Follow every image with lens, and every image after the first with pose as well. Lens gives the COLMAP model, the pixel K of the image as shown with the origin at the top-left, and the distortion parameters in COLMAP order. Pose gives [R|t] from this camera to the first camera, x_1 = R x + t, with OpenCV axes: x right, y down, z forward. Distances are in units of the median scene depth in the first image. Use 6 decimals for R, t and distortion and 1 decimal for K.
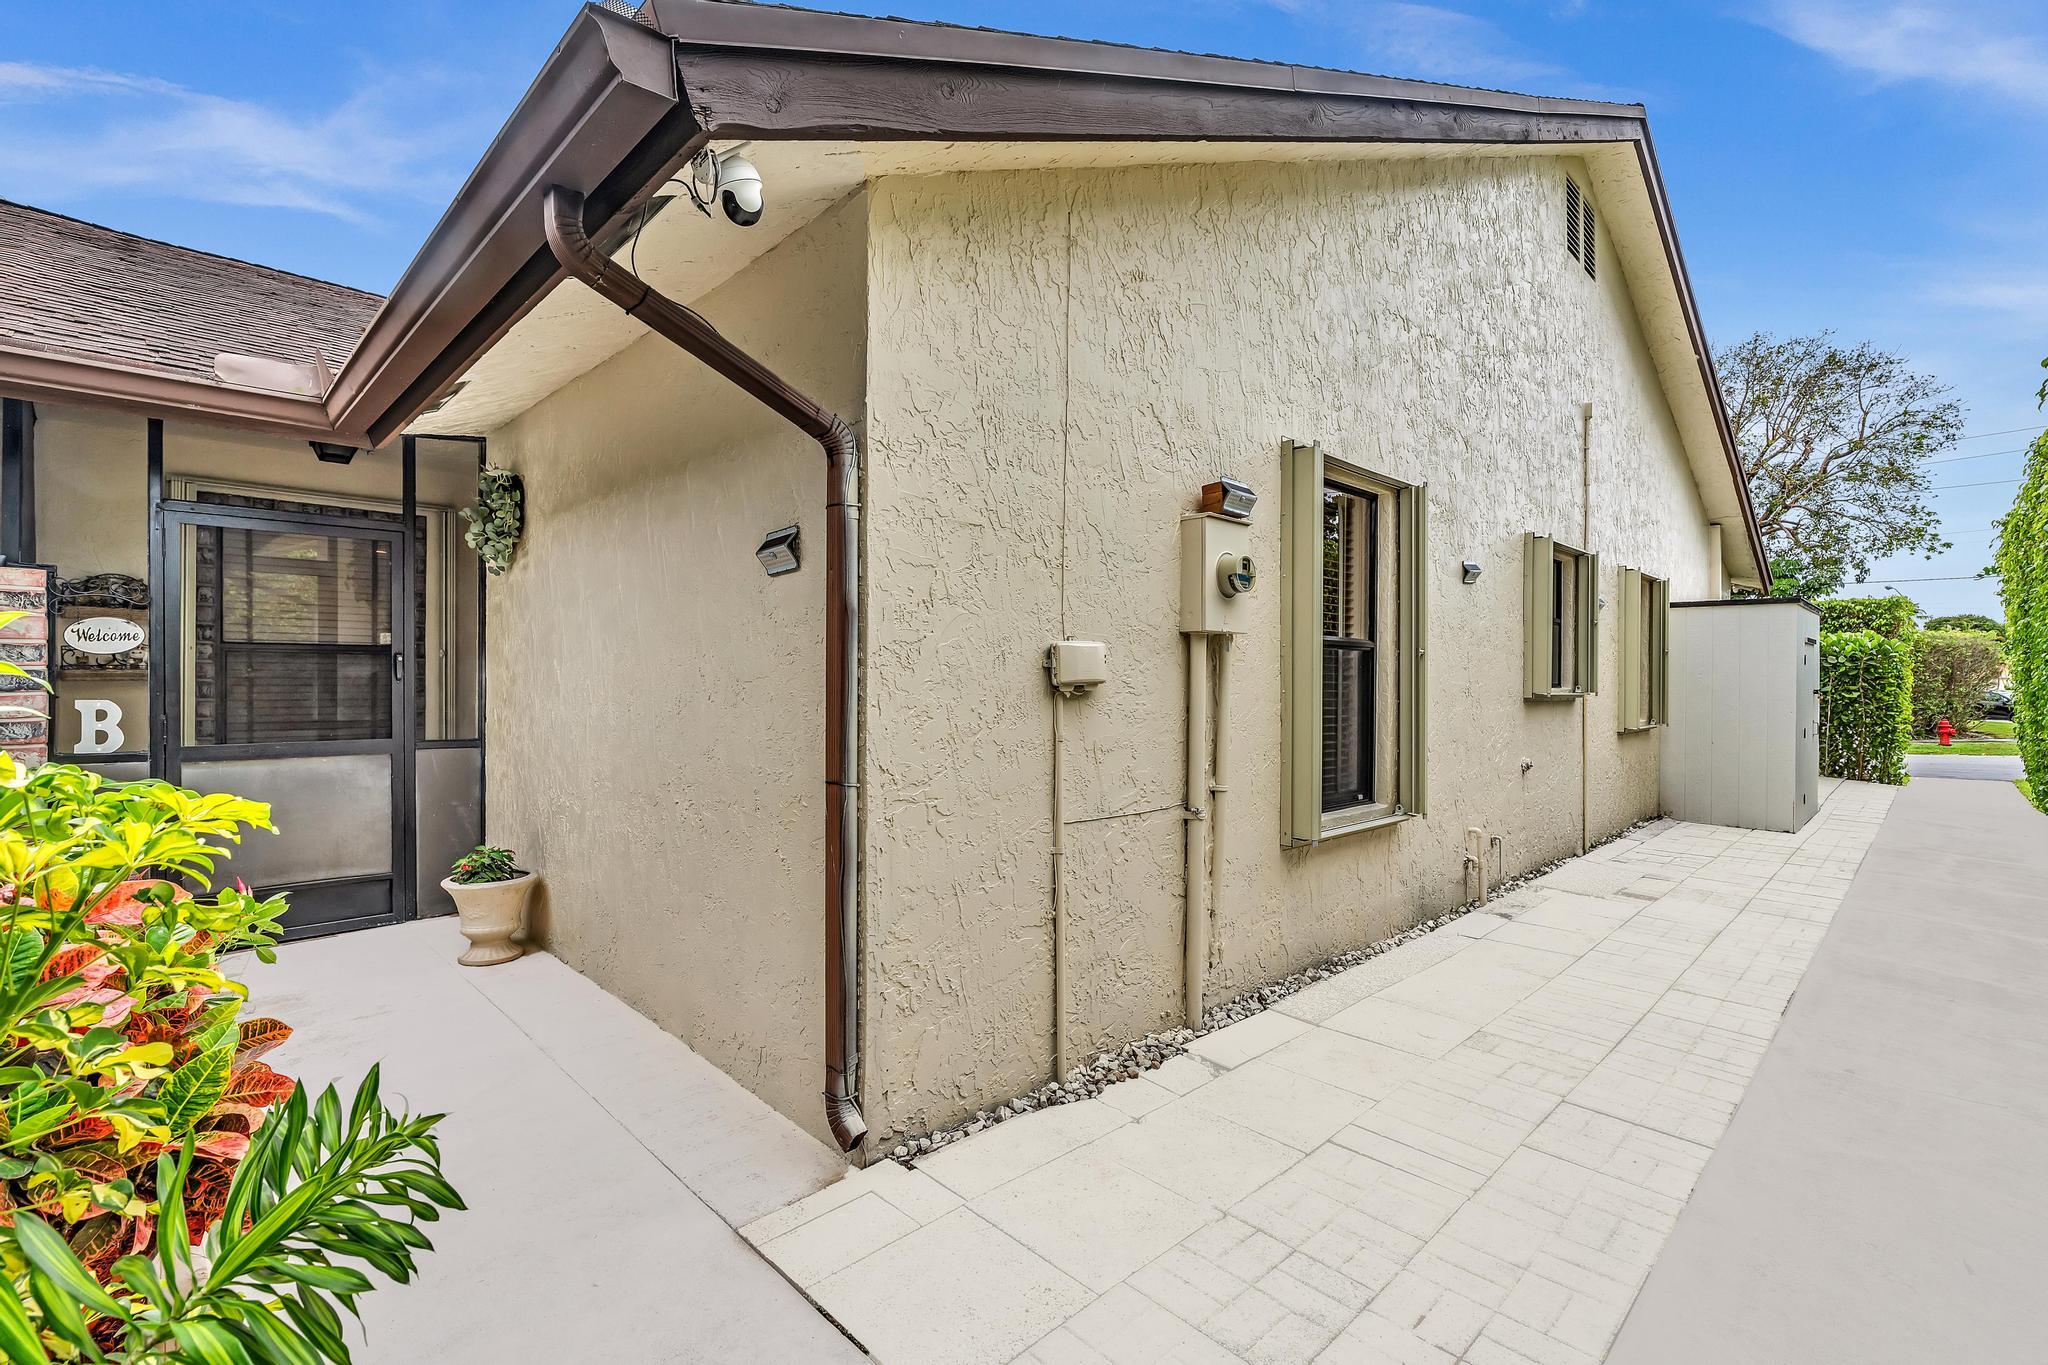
lens RADIAL K [[924.4, 0, 1026.2], [0, 924.4, 683.9], [0, 0, 1]] dist [-0.001977, 0.000054]
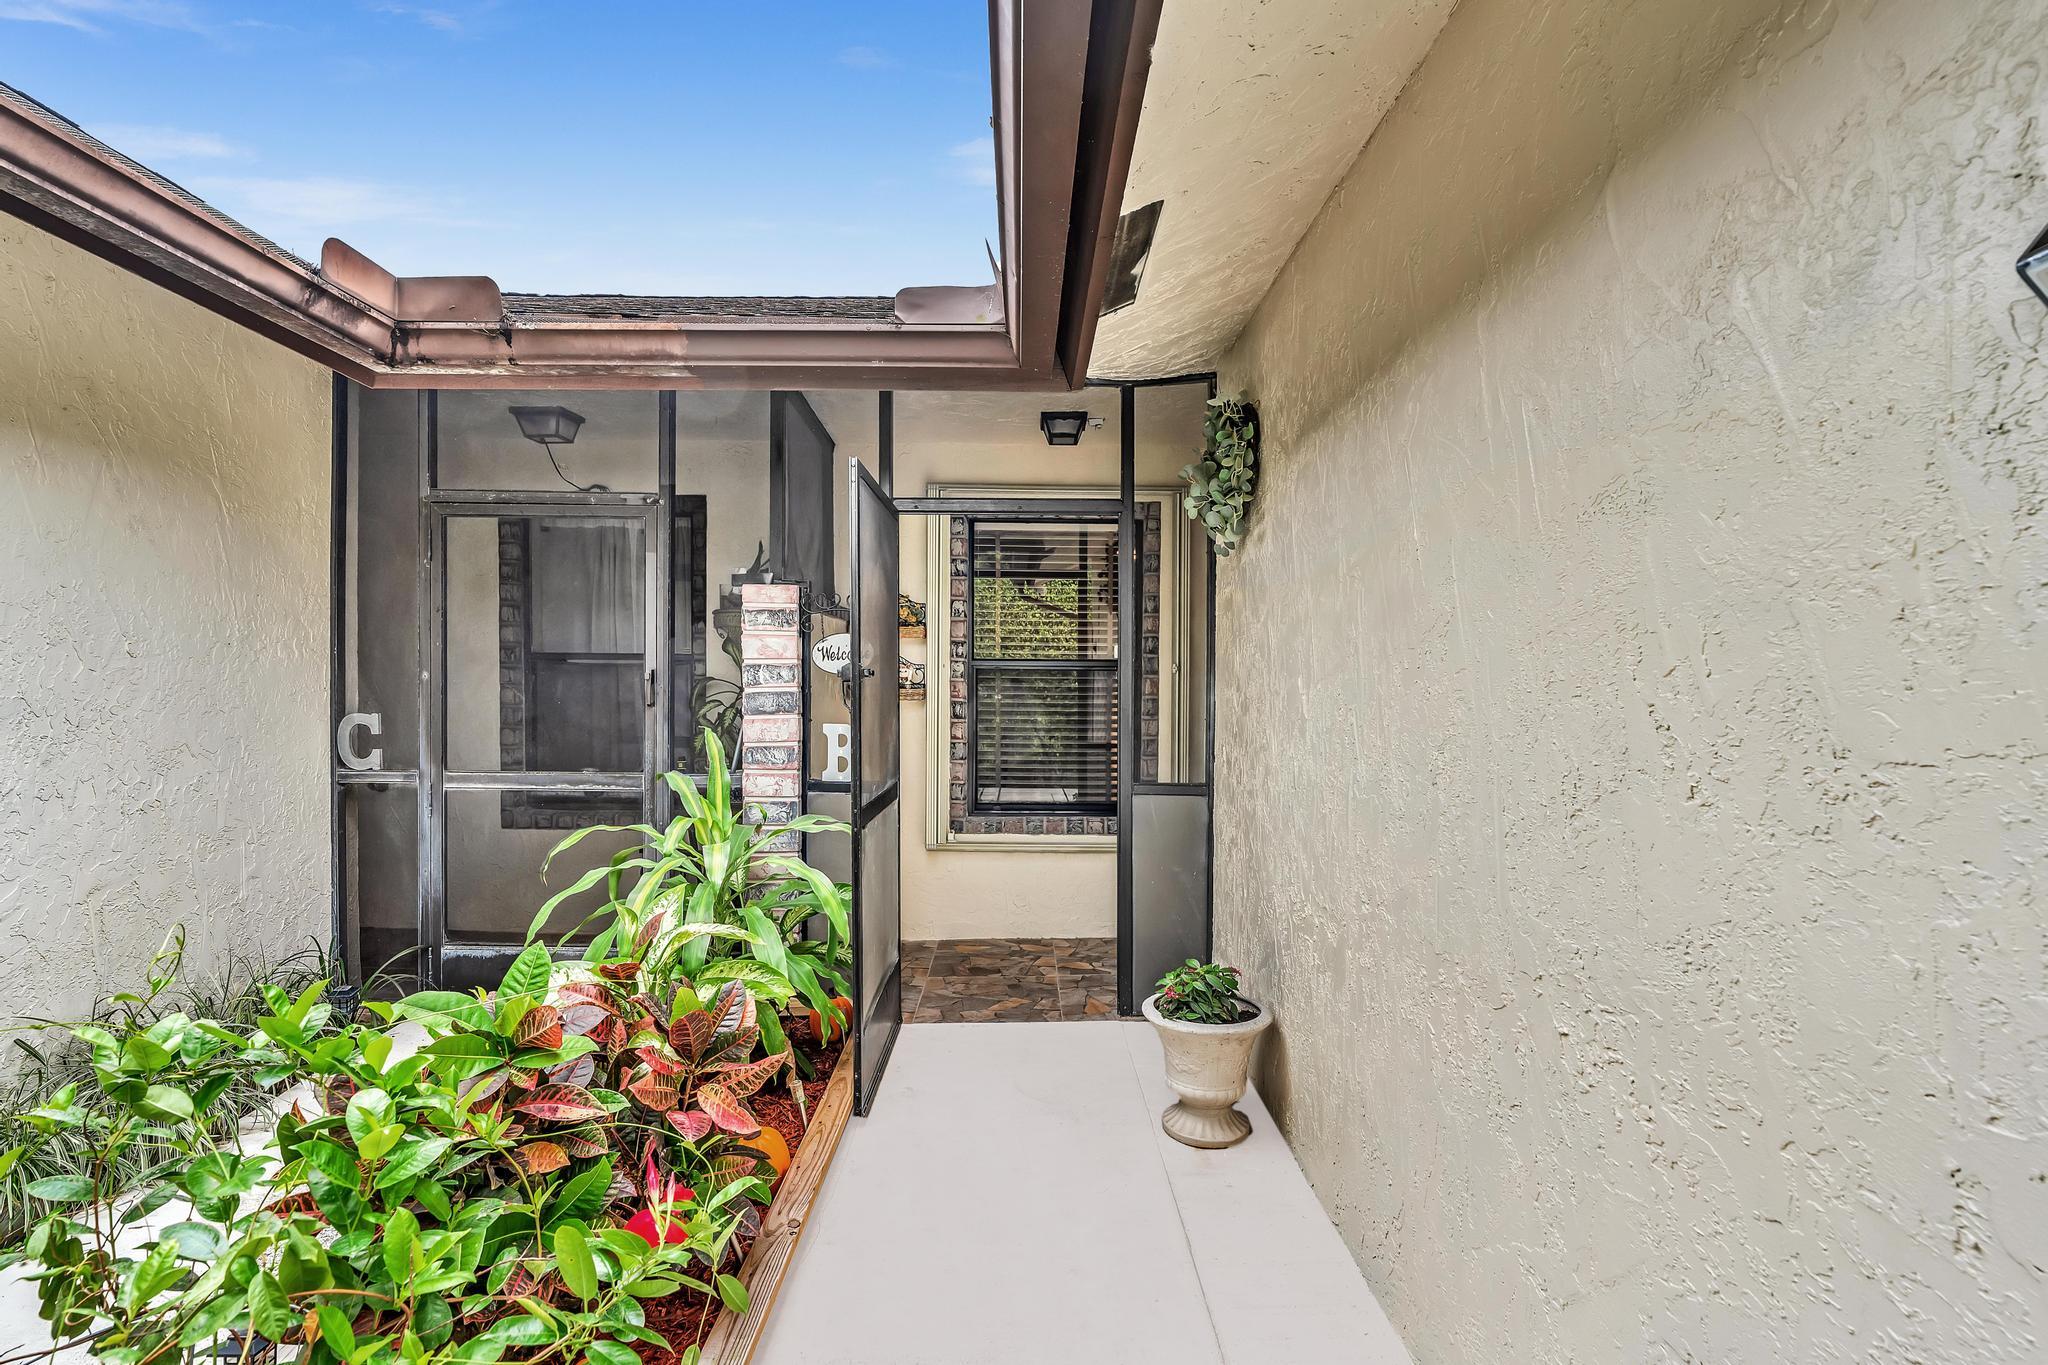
lens RADIAL K [[924.4, 0, 1024.3], [0, 924.4, 689.4], [0, 0, 1]] dist [-0.001977, 0.000054]
pose [[0.715274, 0.005247, -0.698825, -0.201956], [-0.008906, 0.999959, -0.001607, -0.015220], [0.698788, 0.007373, 0.715291, 0.413522]]
